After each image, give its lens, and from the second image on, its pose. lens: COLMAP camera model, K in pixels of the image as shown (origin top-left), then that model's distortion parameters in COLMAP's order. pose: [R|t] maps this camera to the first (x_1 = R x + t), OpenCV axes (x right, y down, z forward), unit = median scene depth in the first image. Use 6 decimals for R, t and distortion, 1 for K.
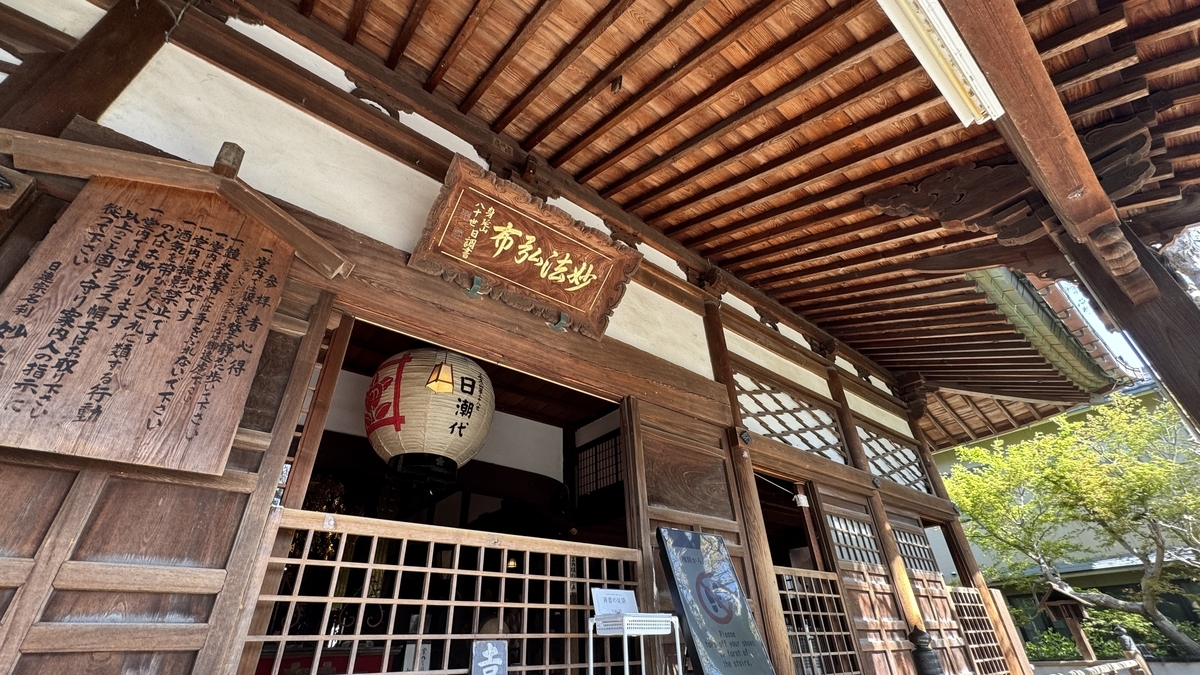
lens RADIAL K [[504.1, 0, 601.1], [0, 504.1, 334.5], [0, 0, 1]] dist [-0.004795, -0.000419]
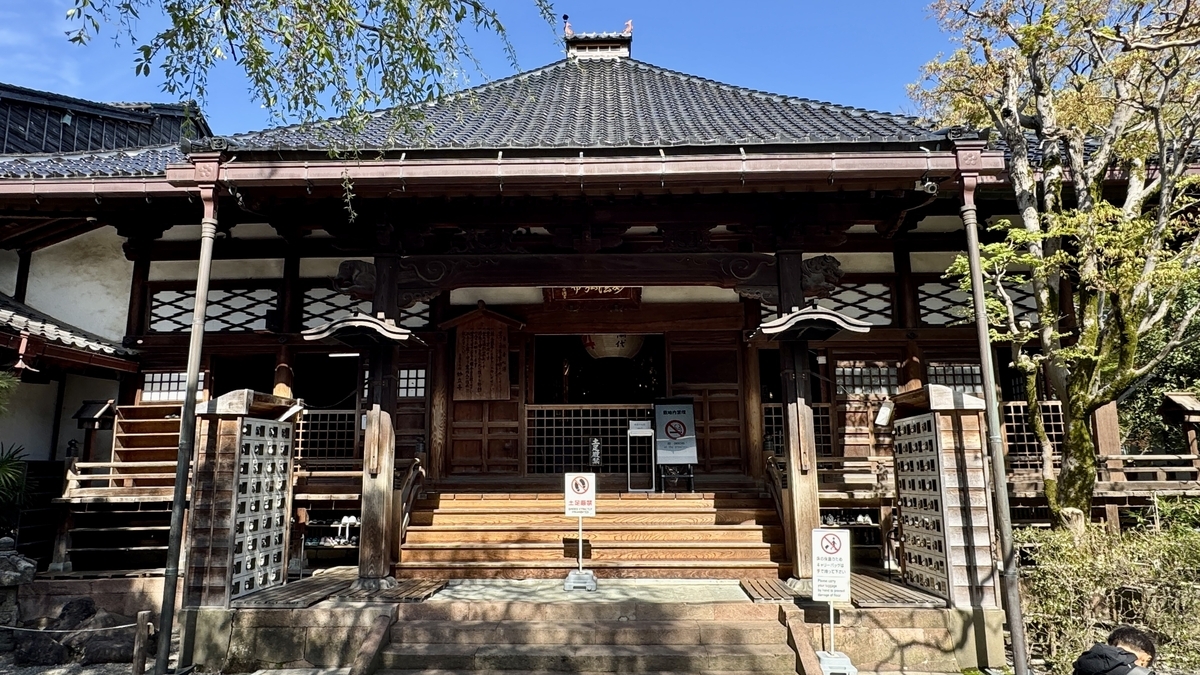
lens RADIAL K [[751.0, 0, 599.0], [0, 751.0, 340.8], [0, 0, 1]] dist [-0.009584, -0.006660]
pose [[0.759828, -0.089224, -0.643972, 2.650122], [0.332421, 0.904579, 0.266895, -1.082459], [0.558711, -0.416864, 0.716985, -1.921310]]
